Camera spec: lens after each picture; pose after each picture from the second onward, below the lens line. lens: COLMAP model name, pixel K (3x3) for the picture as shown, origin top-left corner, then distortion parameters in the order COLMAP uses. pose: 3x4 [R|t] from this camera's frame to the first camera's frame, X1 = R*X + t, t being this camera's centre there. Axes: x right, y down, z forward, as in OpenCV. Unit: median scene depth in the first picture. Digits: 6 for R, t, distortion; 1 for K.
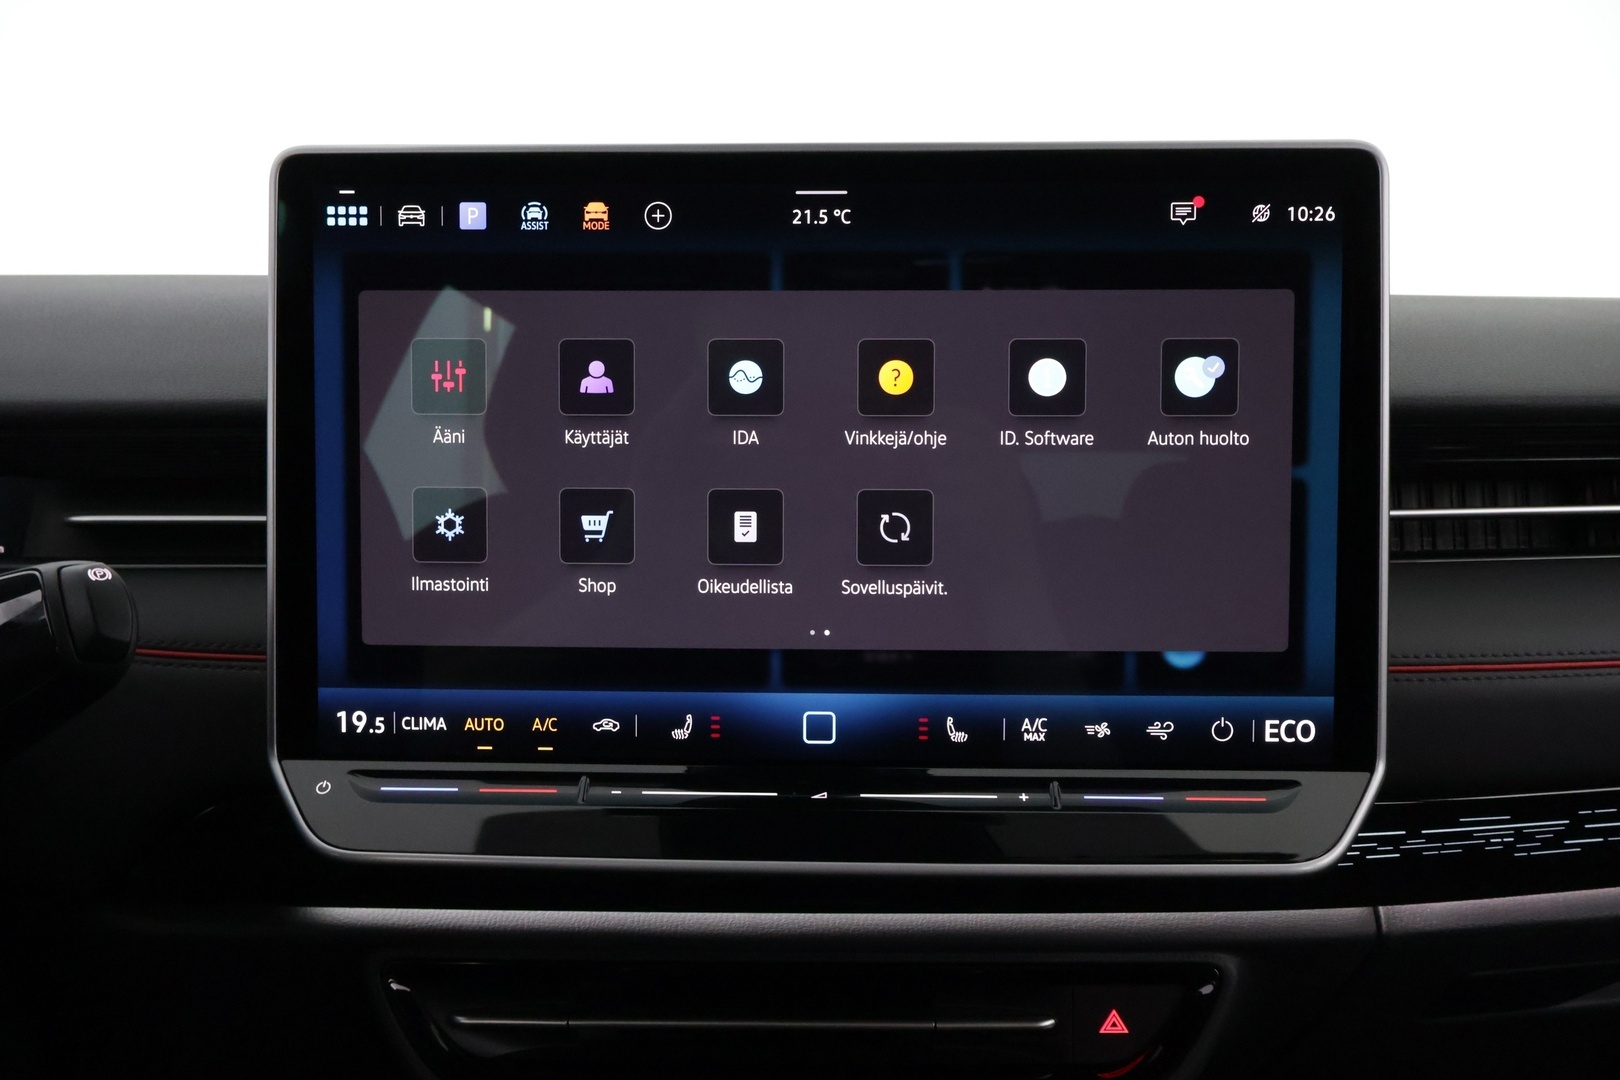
lens RADIAL K [[1403.2, 0, 805.0], [0, 1403.2, 538.1], [0, 0, 1]] dist [-0.000789, -0.002648]
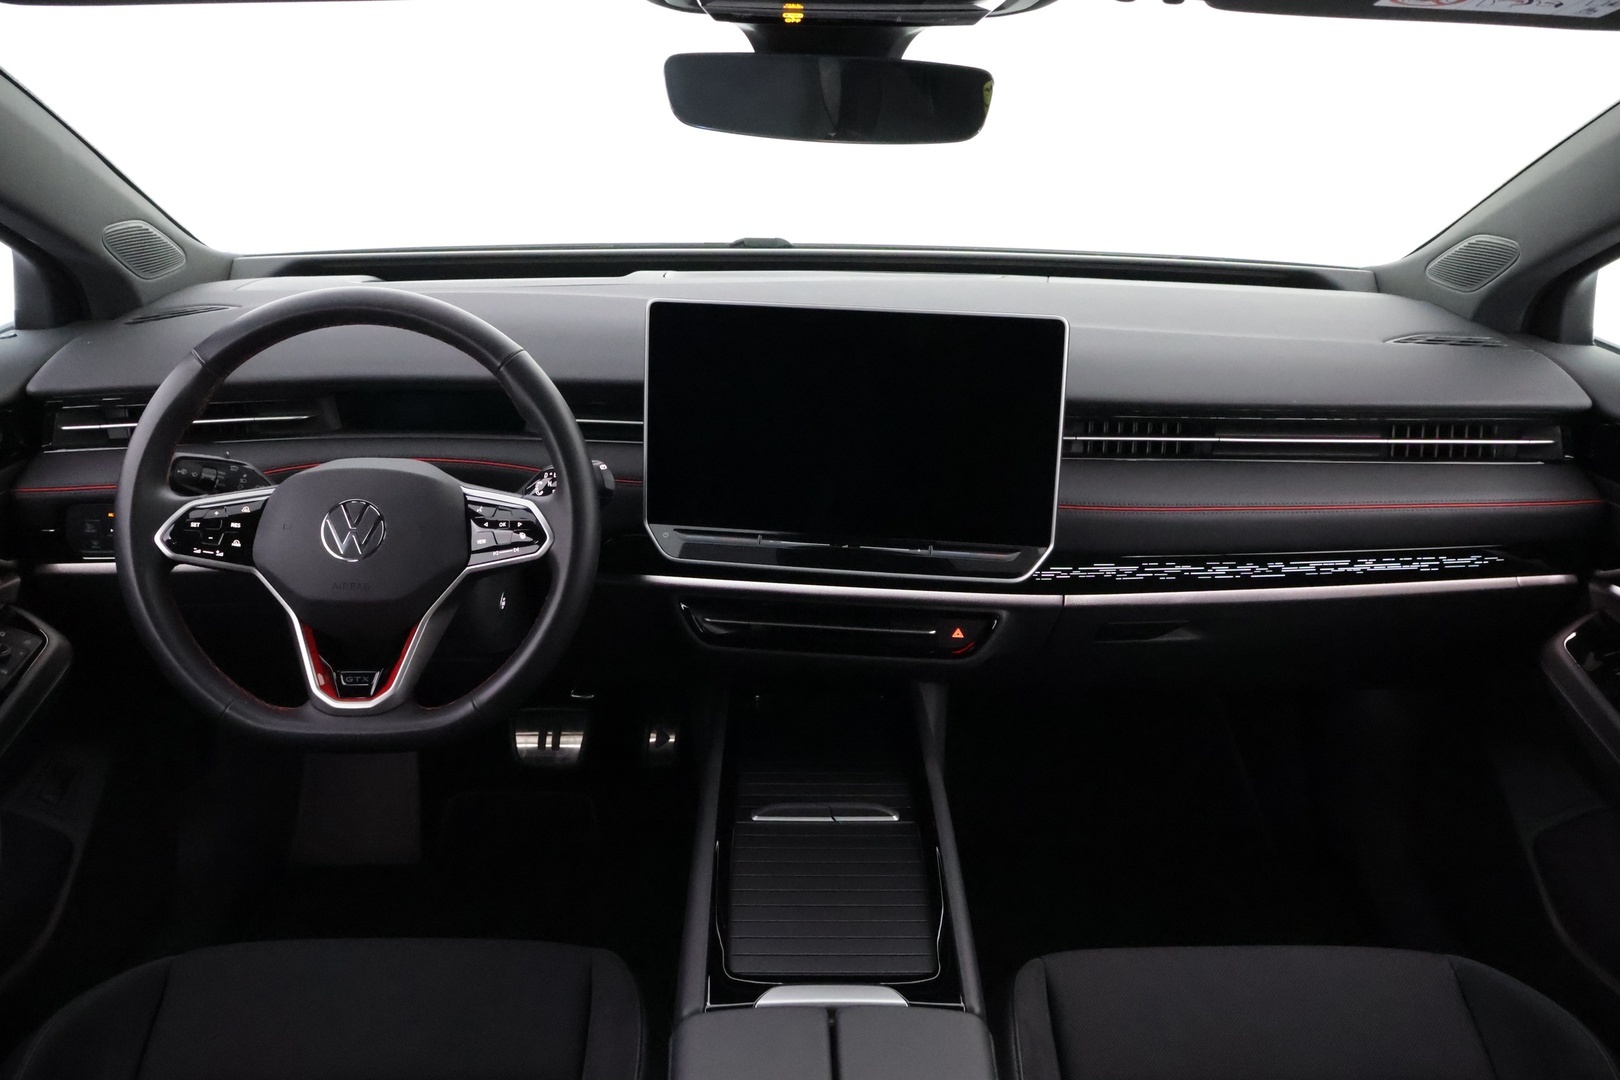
lens RADIAL K [[1403.2, 0, 823.6], [0, 1403.2, 528.2], [0, 0, 1]] dist [-0.000789, -0.002648]
pose [[0.997896, 0.049379, -0.042021, 0.080752], [-0.038241, 0.971586, 0.233578, -0.481161], [0.052361, -0.231479, 0.971430, -1.628802]]
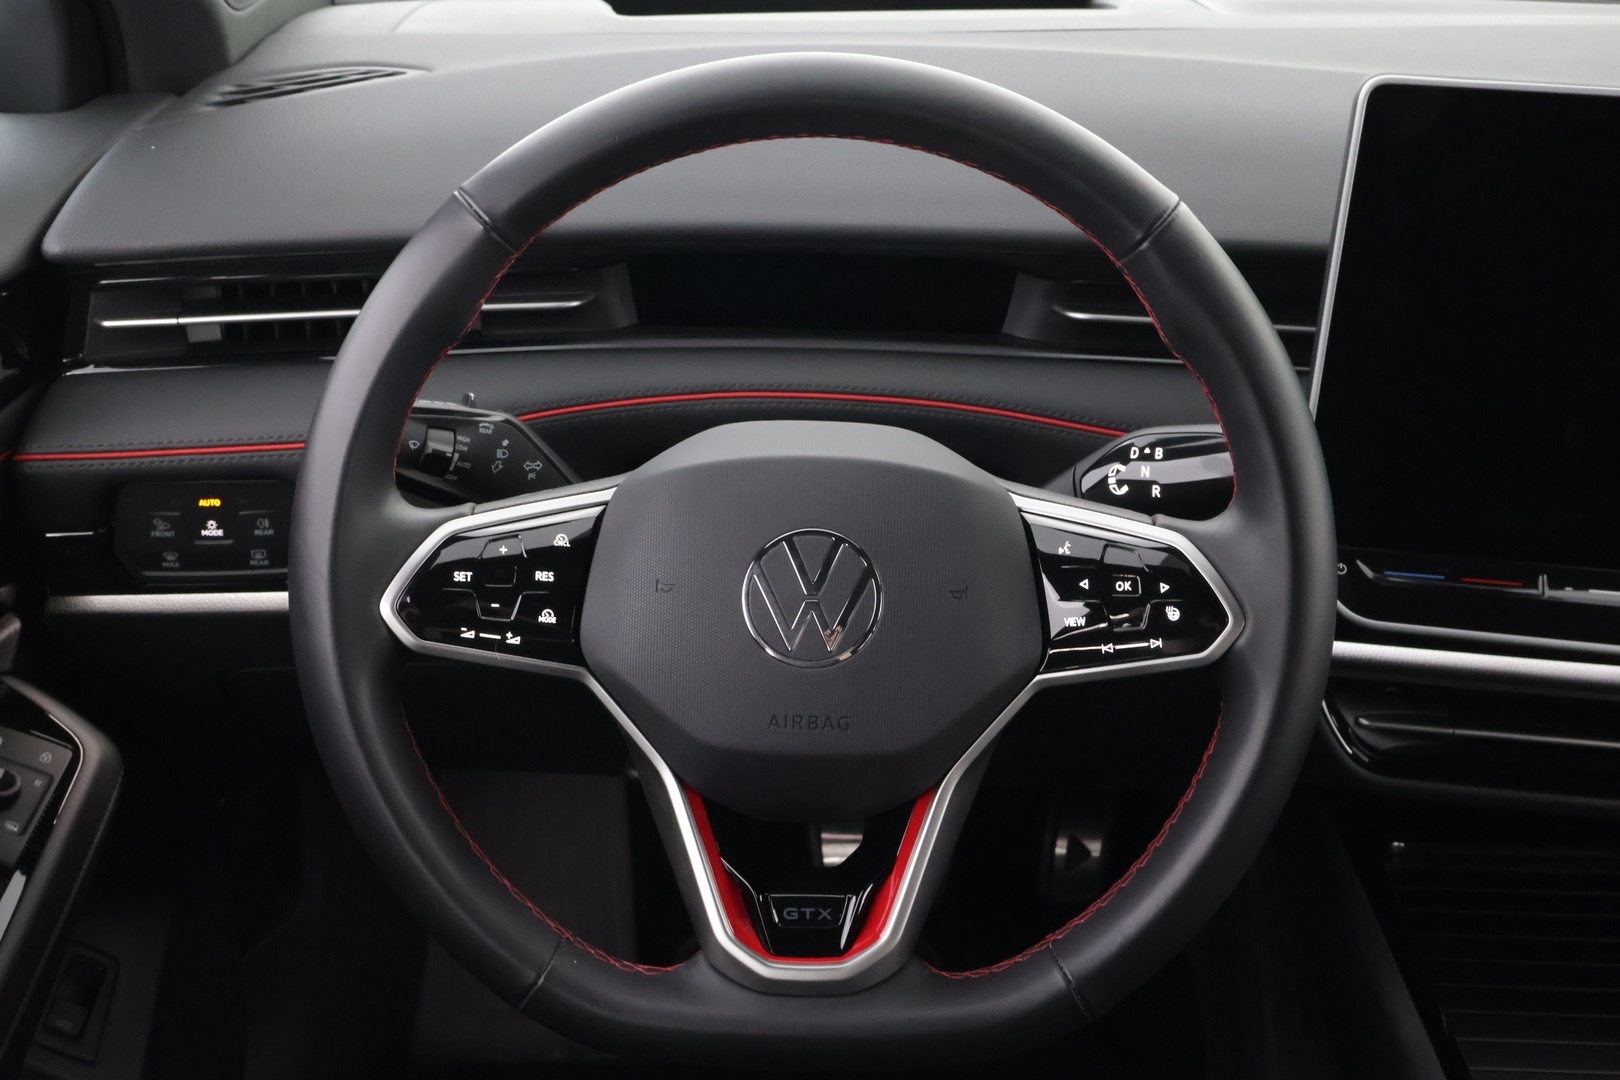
lens RADIAL K [[1943.4, 0, 796.6], [0, 1943.4, 540.5], [0, 0, 1]] dist [0.031421, 0.000000]
pose [[0.994895, 0.075009, -0.067515, -0.727319], [-0.047967, 0.940072, 0.337585, -0.440378], [0.088791, -0.332623, 0.938871, -0.758108]]
